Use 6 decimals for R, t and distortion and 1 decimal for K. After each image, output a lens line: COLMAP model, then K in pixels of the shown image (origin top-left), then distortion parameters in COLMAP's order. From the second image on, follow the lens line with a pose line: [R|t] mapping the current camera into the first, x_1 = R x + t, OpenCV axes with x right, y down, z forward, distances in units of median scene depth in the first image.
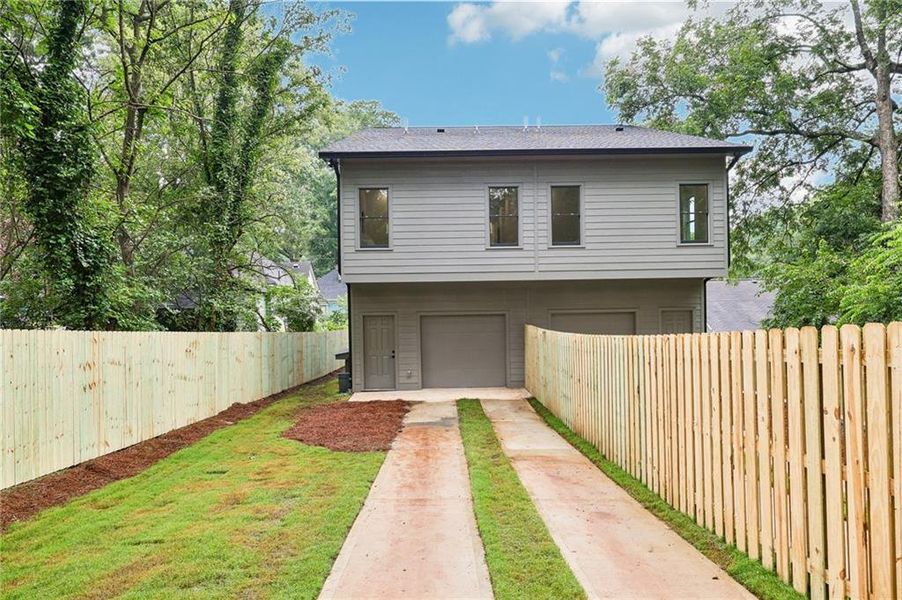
lens RADIAL K [[678.1, 0, 451.0], [0, 678.1, 300.0], [0, 0, 1]] dist [0.005204, 0.006249]
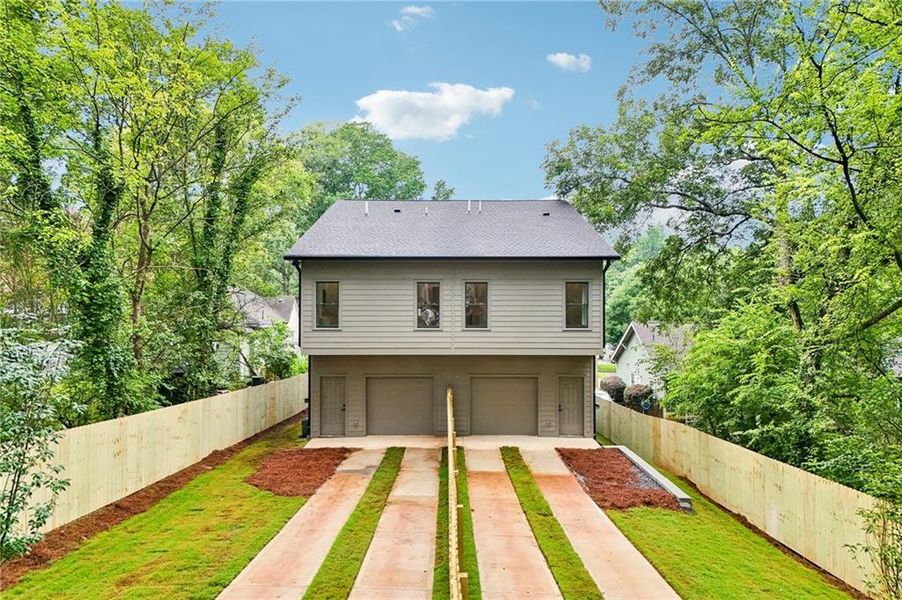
lens RADIAL K [[760.9, 0, 459.8], [0, 760.9, 298.3], [0, 0, 1]] dist [0.063421, -0.008475]
pose [[0.999753, 0.016662, -0.014706, 0.159408], [-0.016590, 0.999850, 0.005028, -0.144493], [0.014787, -0.004783, 0.999879, -0.439246]]
